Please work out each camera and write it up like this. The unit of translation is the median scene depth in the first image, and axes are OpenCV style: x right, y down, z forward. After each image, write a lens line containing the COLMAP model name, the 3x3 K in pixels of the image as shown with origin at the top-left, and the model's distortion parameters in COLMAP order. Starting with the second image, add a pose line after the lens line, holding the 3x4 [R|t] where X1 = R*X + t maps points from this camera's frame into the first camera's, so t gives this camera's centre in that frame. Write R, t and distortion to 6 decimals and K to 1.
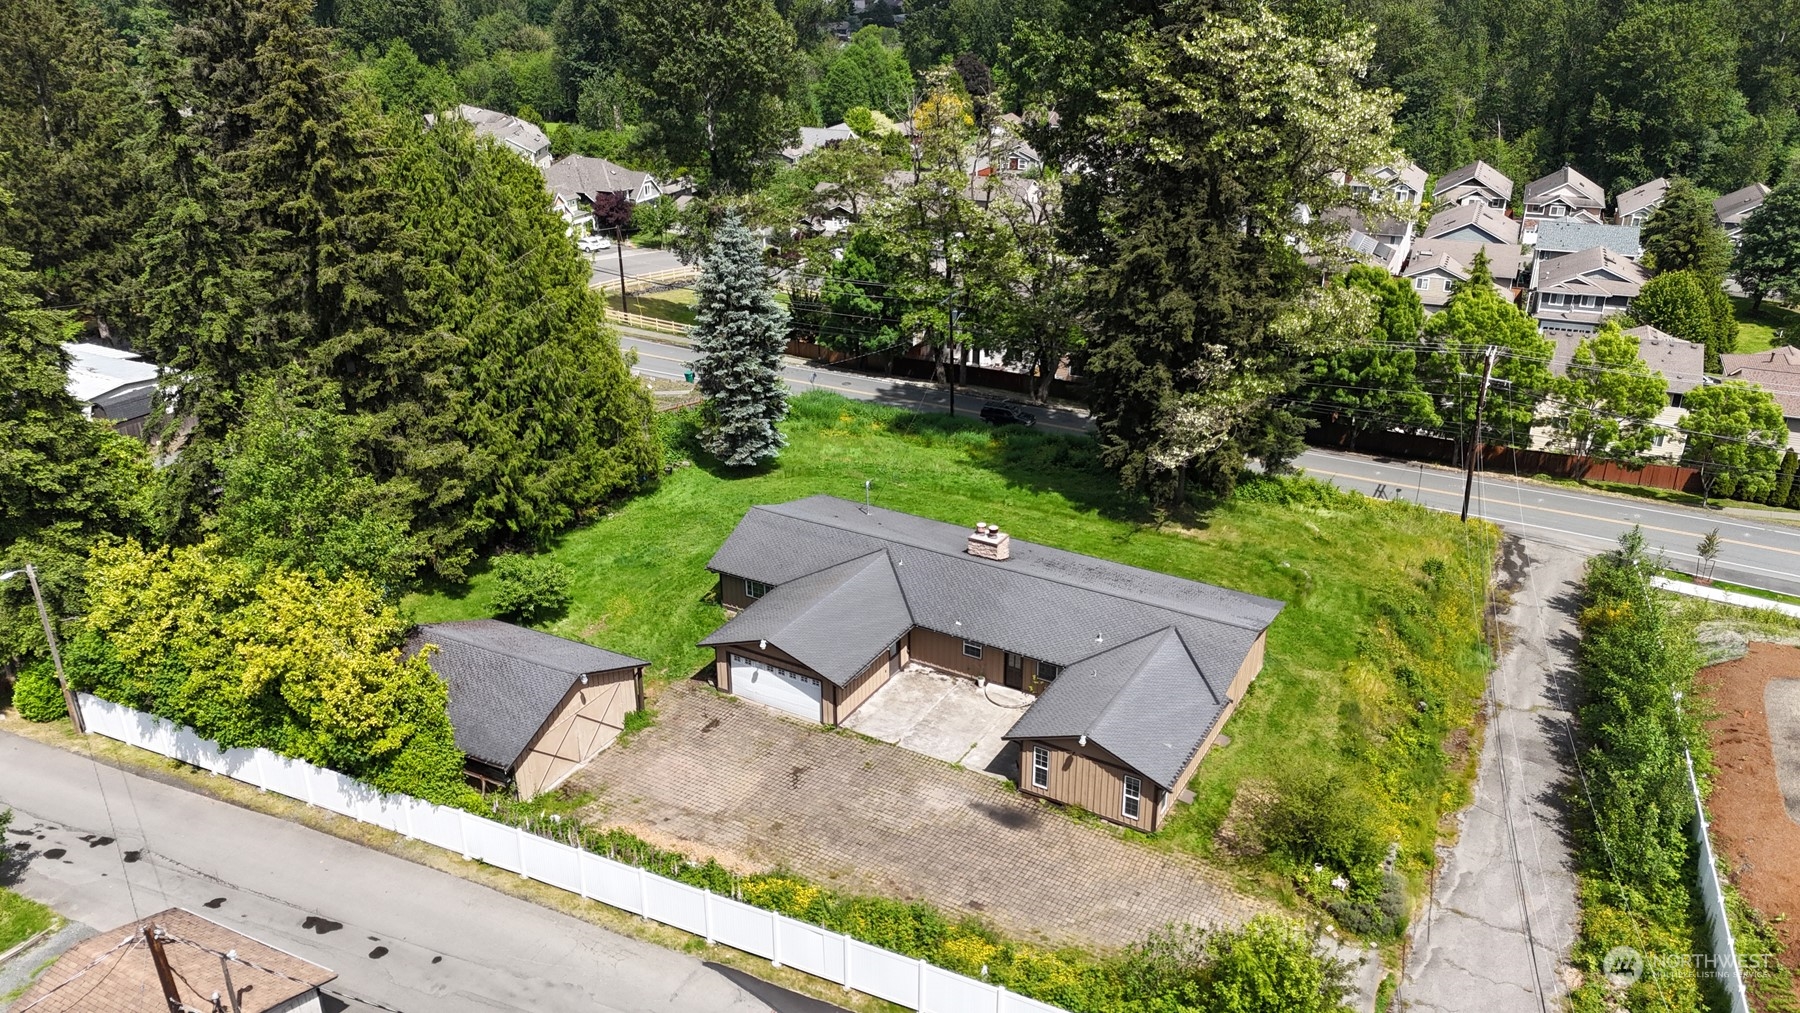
lens RADIAL K [[1302.6, 0, 890.1], [0, 1302.6, 509.3], [0, 0, 1]] dist [0.051771, -0.042980]
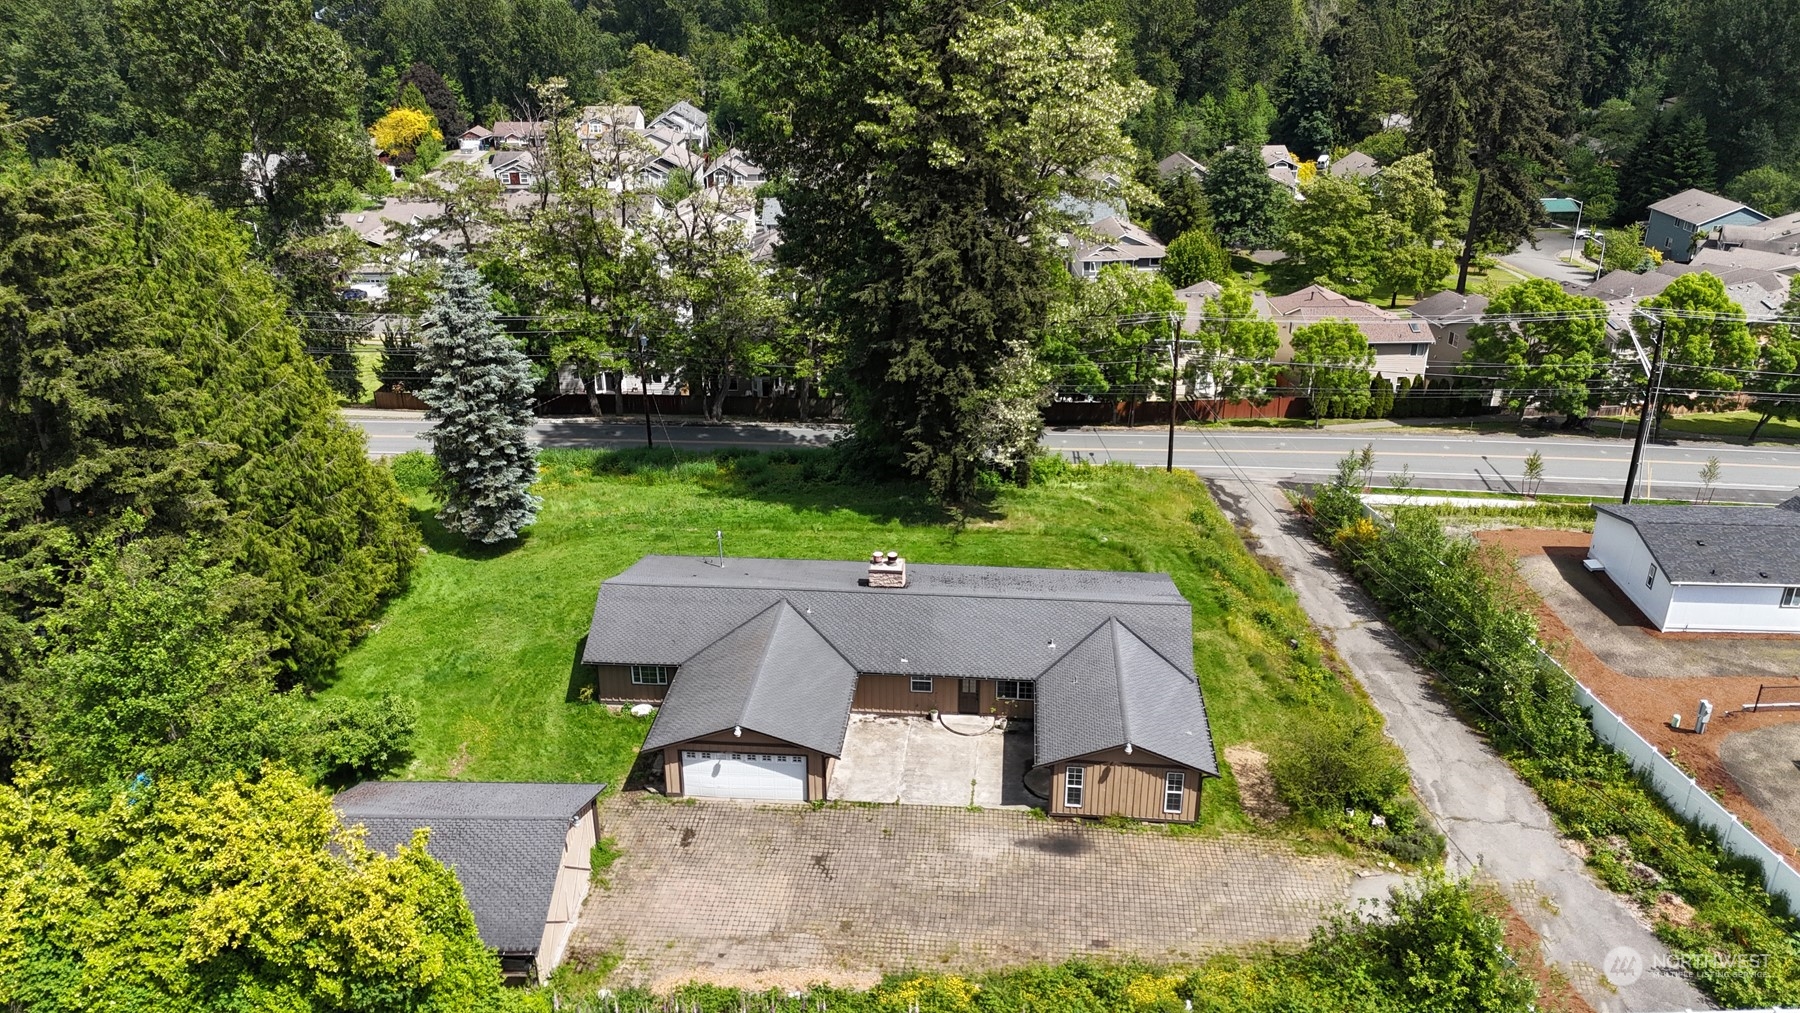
lens RADIAL K [[1302.6, 0, 905.4], [0, 1302.6, 507.3], [0, 0, 1]] dist [0.051771, -0.042980]
pose [[0.905322, -0.170353, 0.389065, -0.250462], [0.171950, 0.984618, 0.031002, -0.043667], [-0.388361, 0.038833, 0.920689, 0.103510]]
